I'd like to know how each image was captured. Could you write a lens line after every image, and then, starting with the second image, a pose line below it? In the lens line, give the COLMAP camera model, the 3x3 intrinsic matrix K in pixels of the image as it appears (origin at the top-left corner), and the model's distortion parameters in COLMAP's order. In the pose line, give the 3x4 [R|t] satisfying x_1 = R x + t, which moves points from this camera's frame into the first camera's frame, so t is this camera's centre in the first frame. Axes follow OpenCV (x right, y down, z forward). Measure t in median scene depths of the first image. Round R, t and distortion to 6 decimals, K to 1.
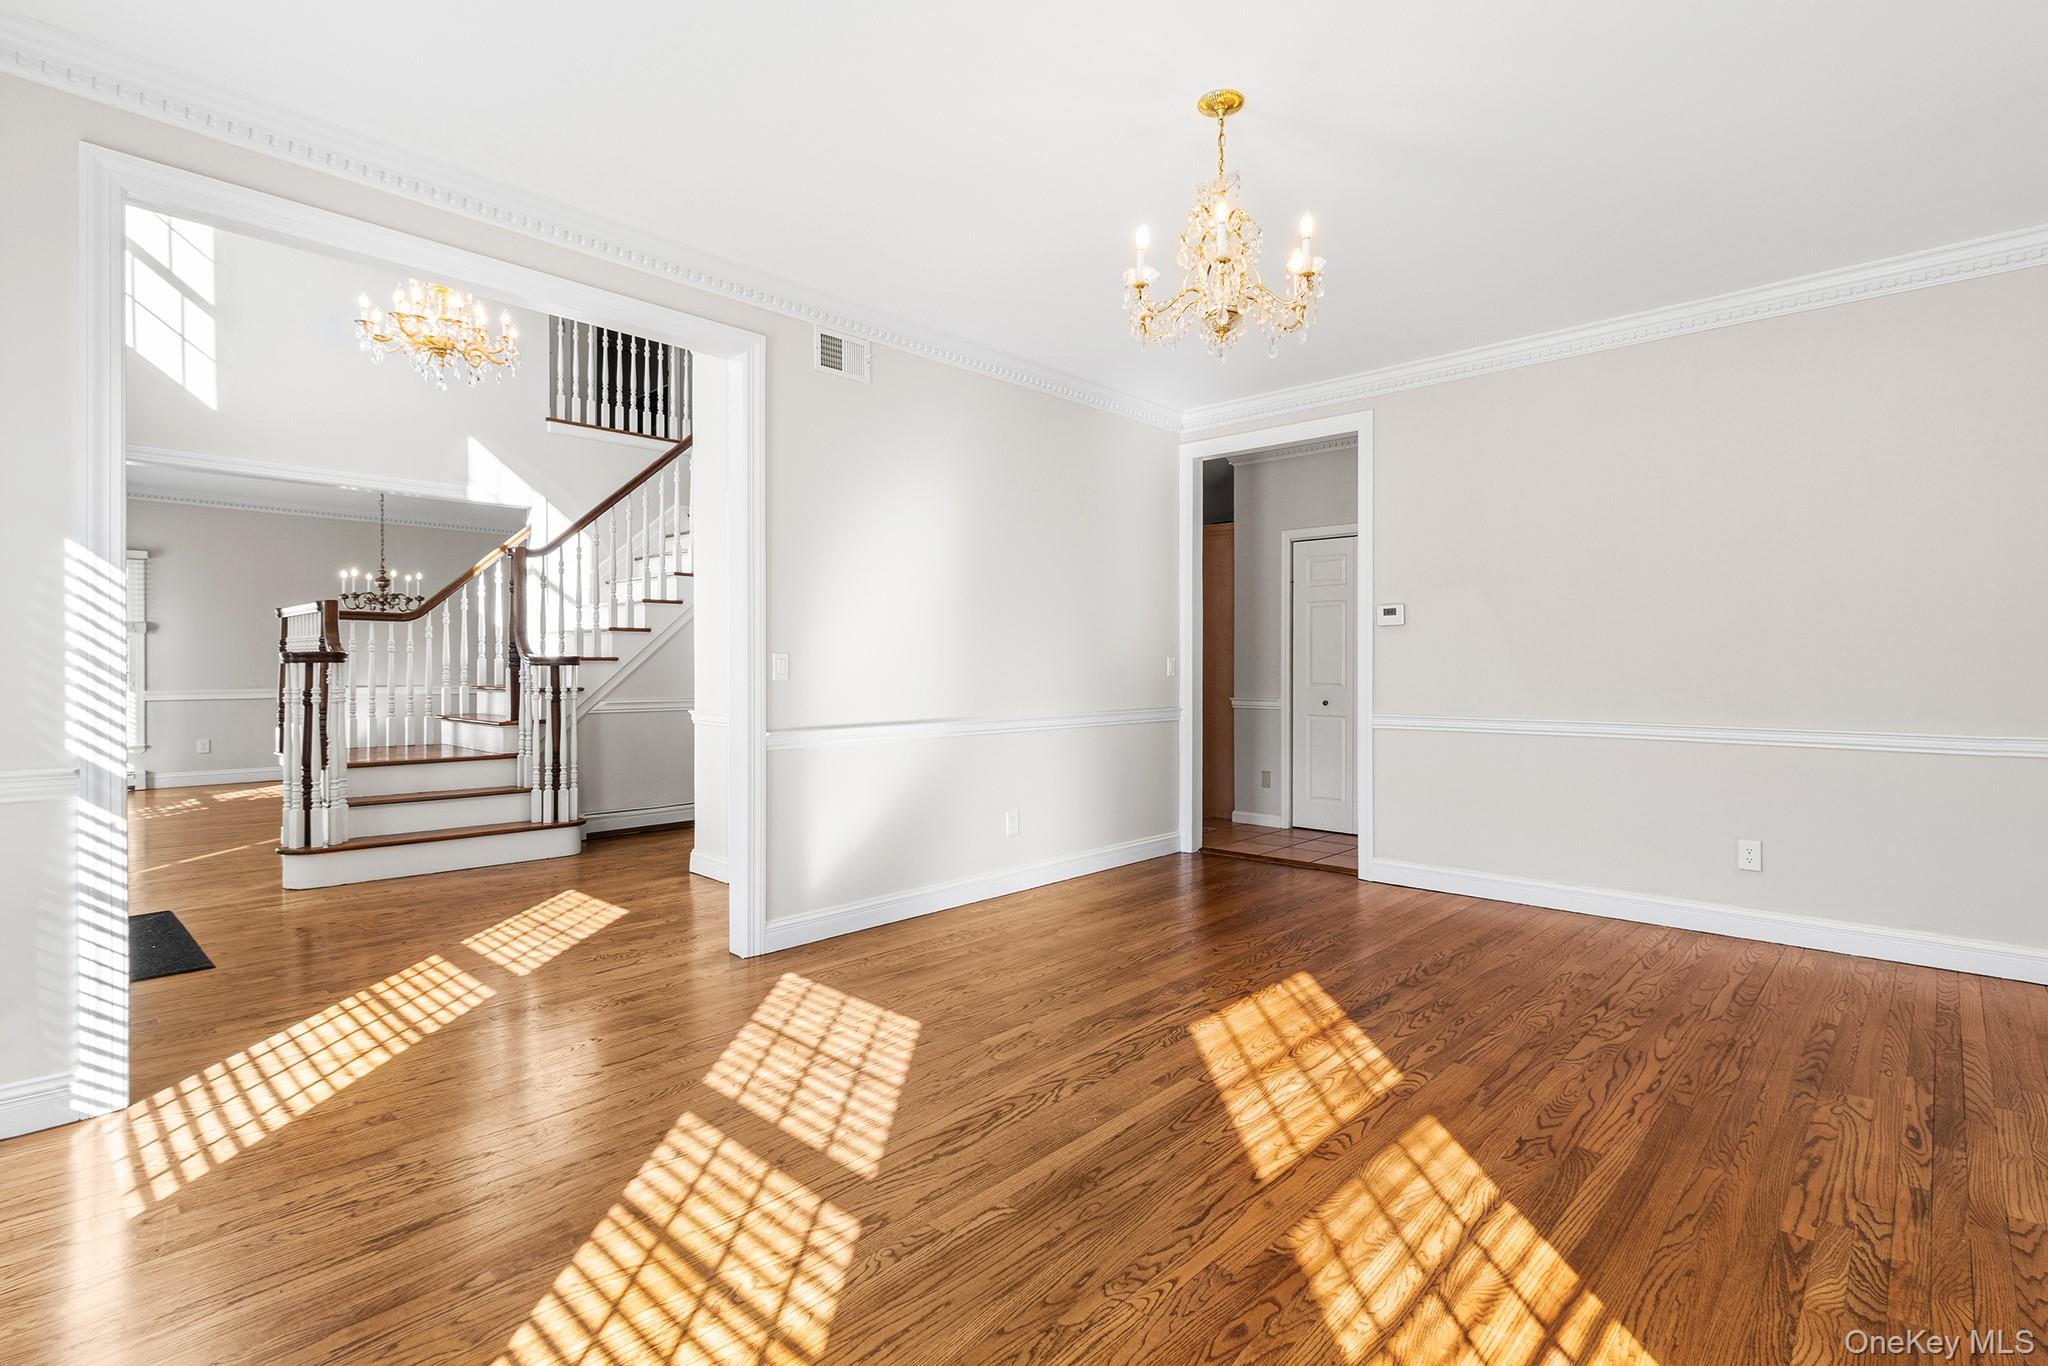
lens RADIAL K [[970.5, 0, 1074.5], [0, 970.5, 671.7], [0, 0, 1]] dist [0.010877, 0.000519]
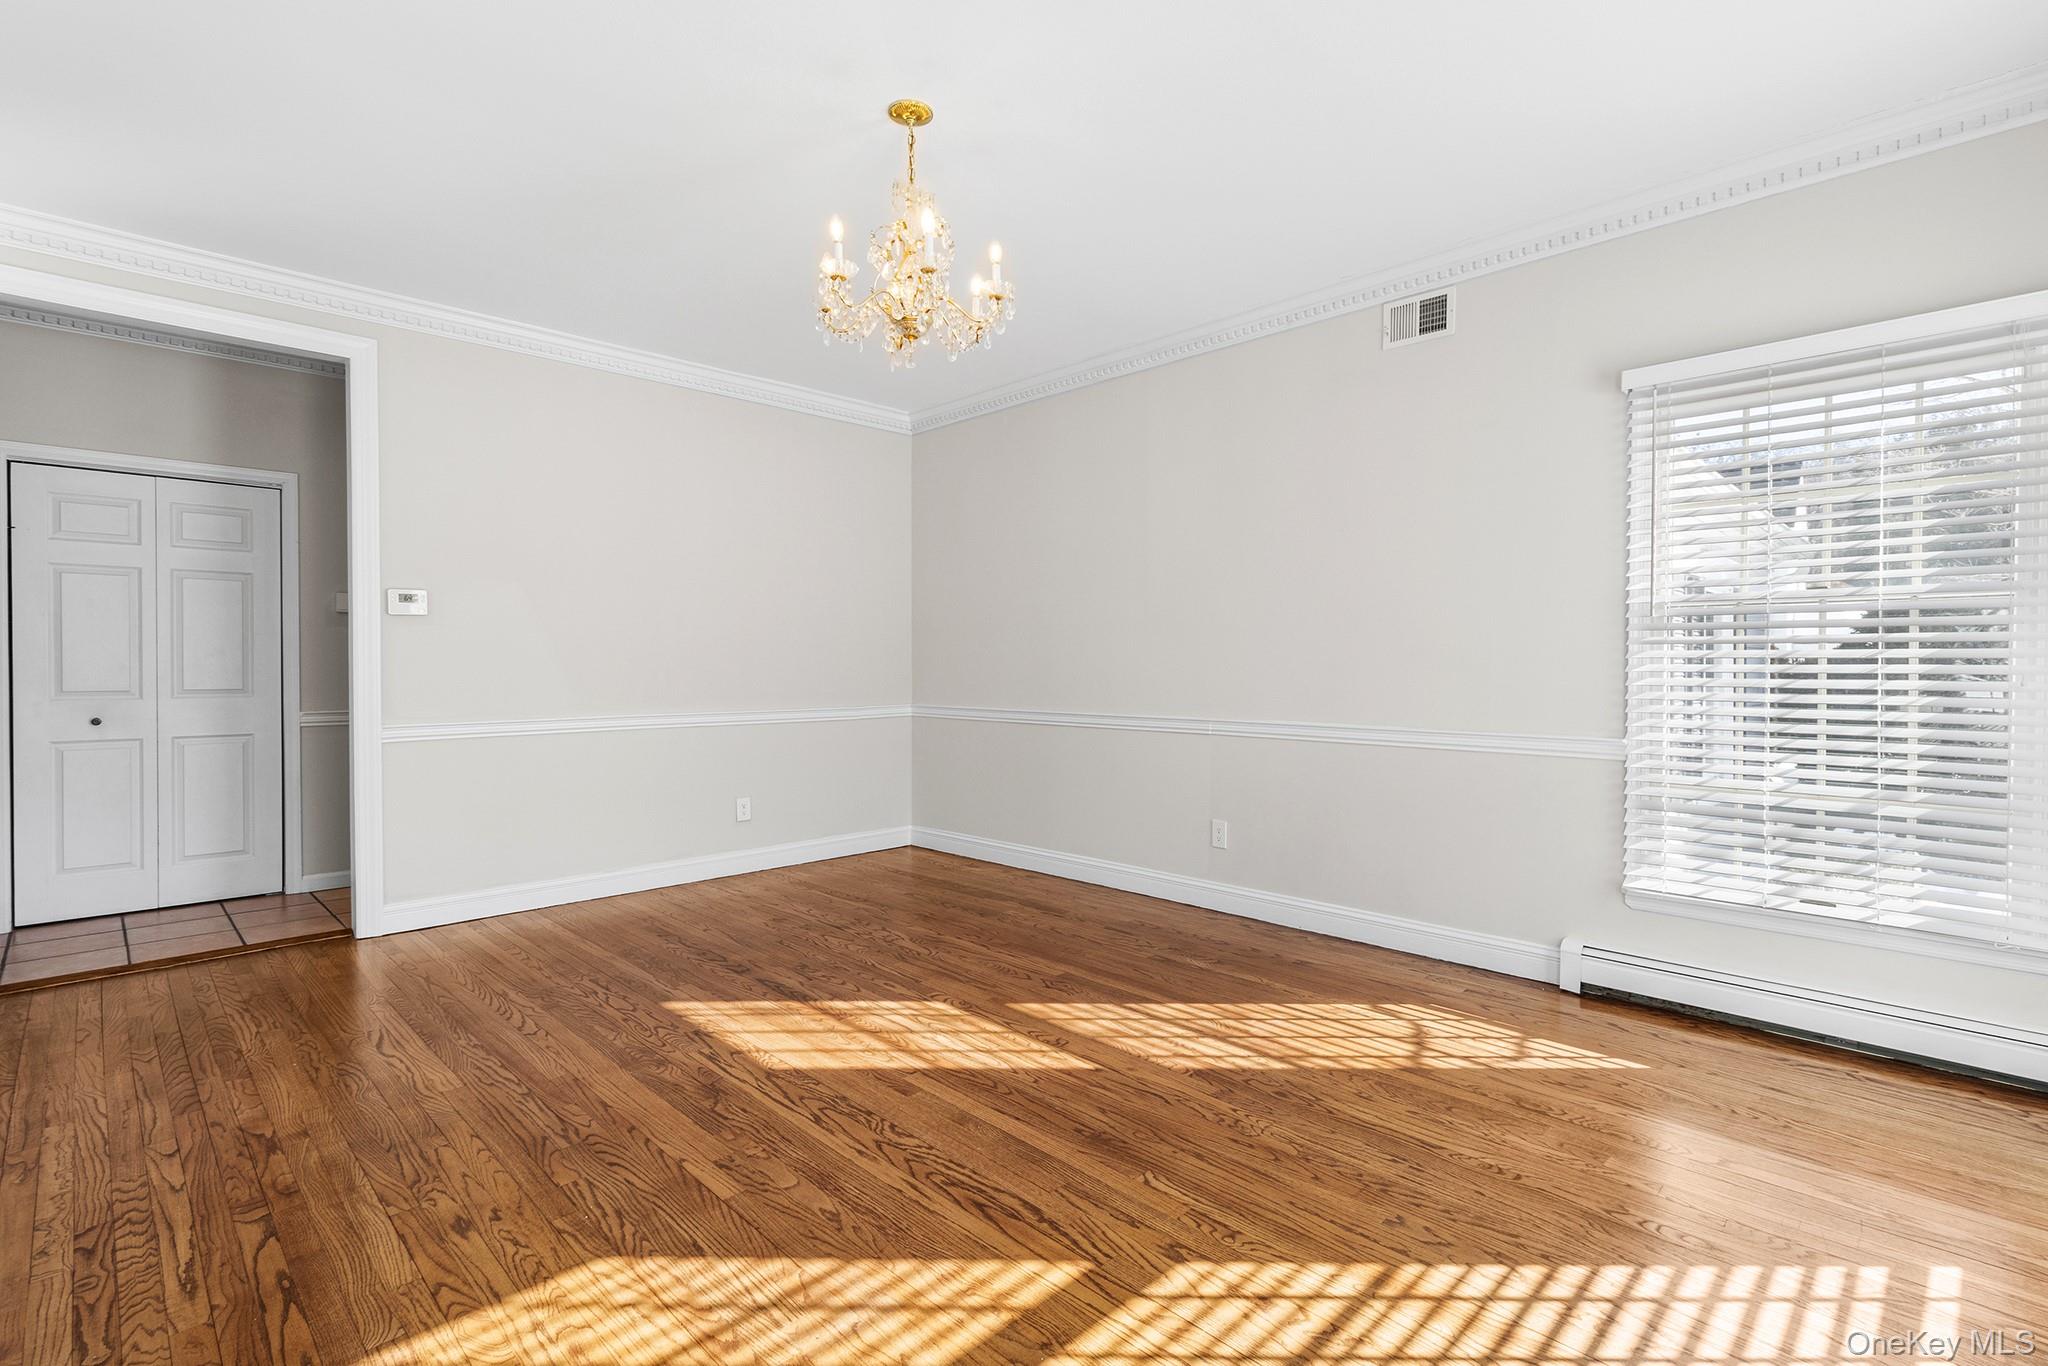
lens RADIAL K [[970.5, 0, 1016.9], [0, 970.5, 645.3], [0, 0, 1]] dist [0.010877, 0.000519]
pose [[0.055508, 0.021553, 0.998226, -0.918409], [0.004346, 0.999752, -0.021828, -0.003322], [-0.998449, 0.005549, 0.055401, 0.864335]]
